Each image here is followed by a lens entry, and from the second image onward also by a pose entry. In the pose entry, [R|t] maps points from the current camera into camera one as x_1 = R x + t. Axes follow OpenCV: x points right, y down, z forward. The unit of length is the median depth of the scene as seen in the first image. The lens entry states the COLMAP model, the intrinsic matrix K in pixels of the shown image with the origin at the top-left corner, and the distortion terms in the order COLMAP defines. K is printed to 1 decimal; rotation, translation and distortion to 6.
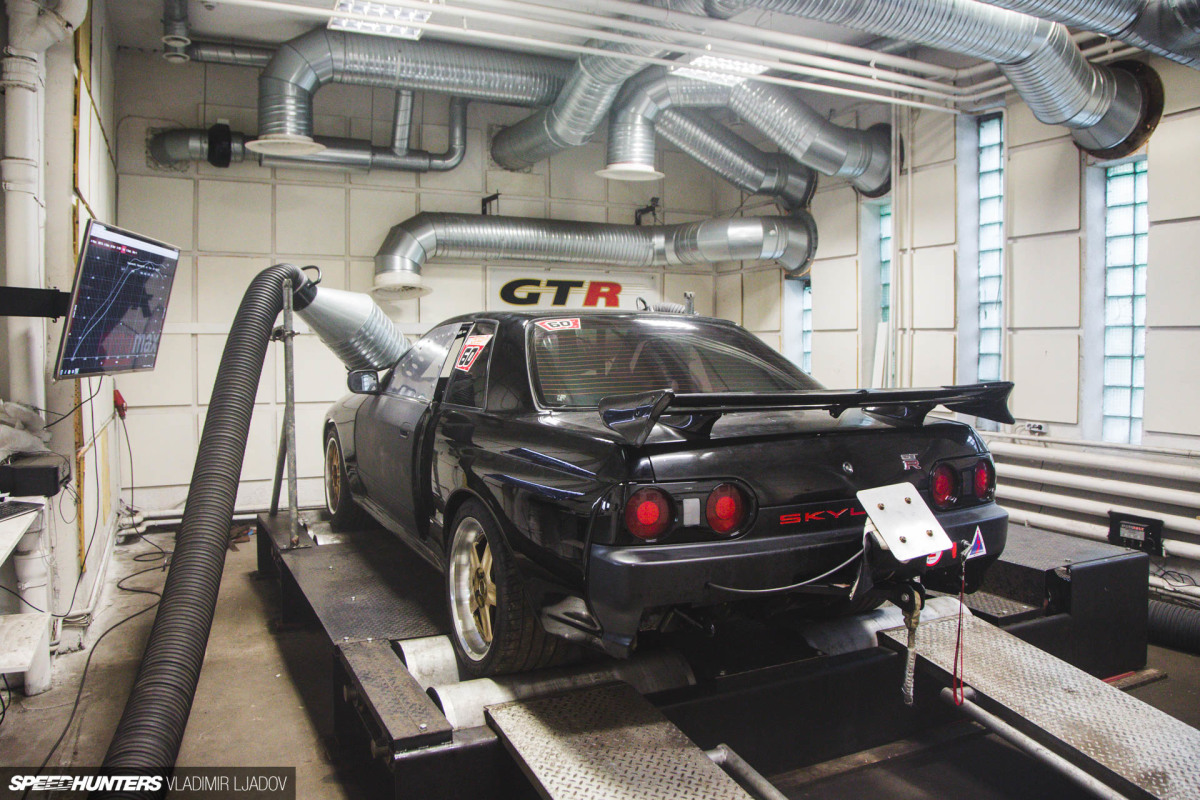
lens RADIAL K [[944.9, 0, 654.8], [0, 944.9, 399.1], [0, 0, 1]] dist [-0.126412, 0.078764]
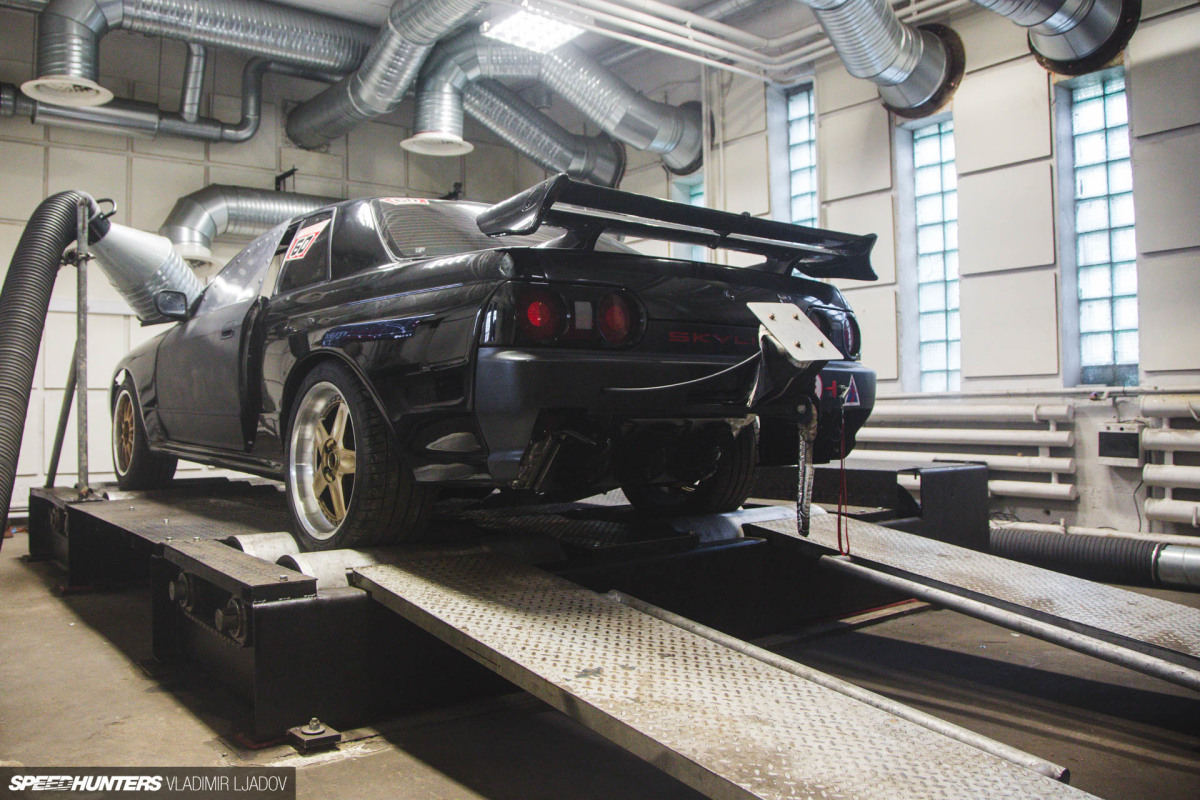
lens RADIAL K [[983.7, 0, 600.0], [0, 983.7, 400.0], [0, 0, 1]] dist [-0.138692, 0.073719]
pose [[0.984455, -0.014655, 0.175024, -0.044356], [0.026934, 0.997322, -0.067990, 0.101765], [-0.173559, 0.071647, 0.982214, 0.012487]]
